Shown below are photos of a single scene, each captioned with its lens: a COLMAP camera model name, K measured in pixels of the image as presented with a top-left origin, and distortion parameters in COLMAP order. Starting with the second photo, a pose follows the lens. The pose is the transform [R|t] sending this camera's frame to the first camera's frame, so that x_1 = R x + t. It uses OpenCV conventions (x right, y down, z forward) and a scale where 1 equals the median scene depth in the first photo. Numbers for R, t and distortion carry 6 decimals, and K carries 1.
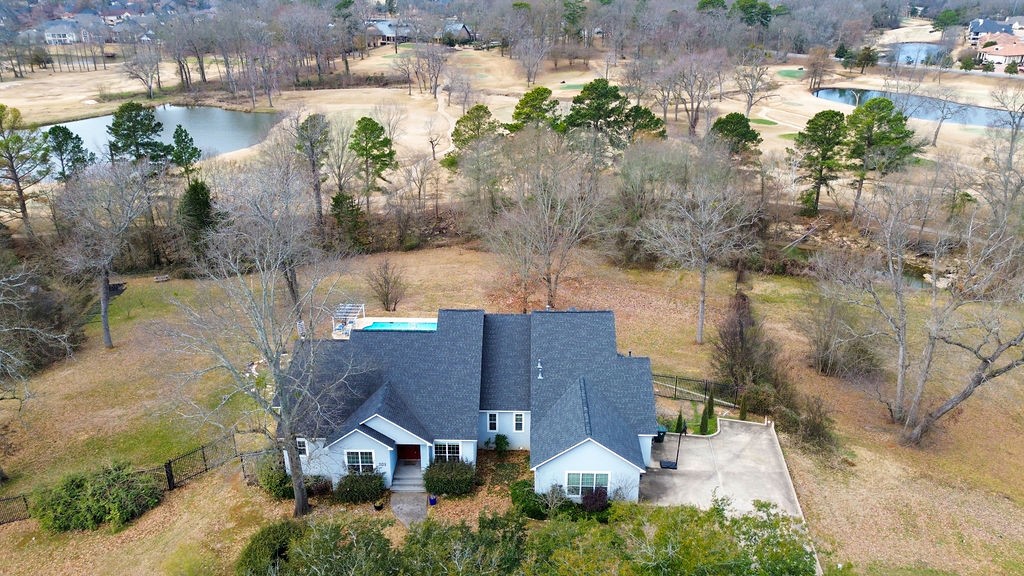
lens RADIAL K [[729.6, 0, 512.5], [0, 729.6, 292.1], [0, 0, 1]] dist [0.044562, -0.010491]
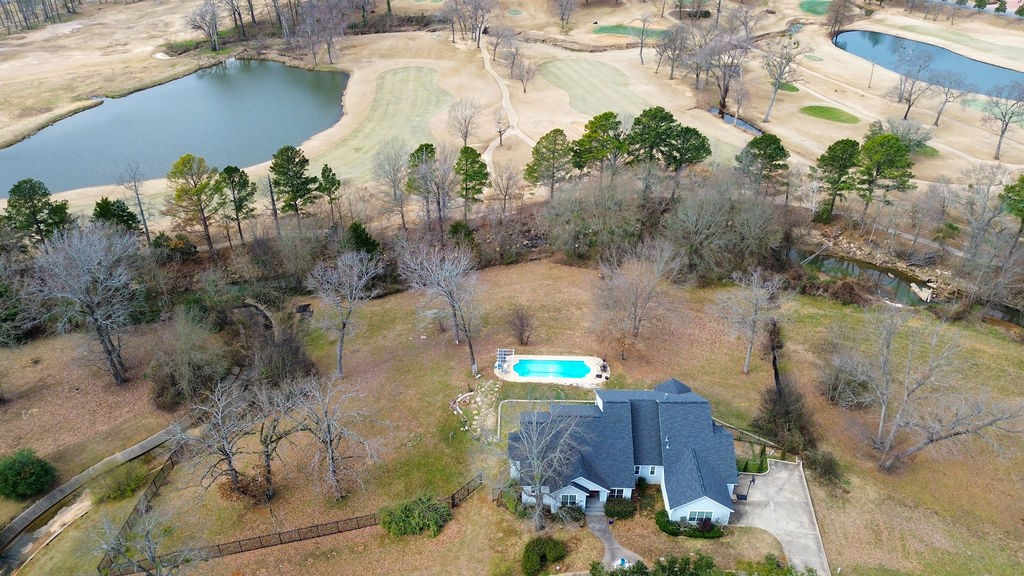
lens RADIAL K [[729.6, 0, 511.0], [0, 729.6, 289.4], [0, 0, 1]] dist [0.044562, -0.010491]
pose [[0.999992, -0.002952, 0.002657, -0.316962], [0.002451, 0.985123, 0.171833, -0.517582], [-0.003124, -0.171825, 0.985123, -0.589112]]
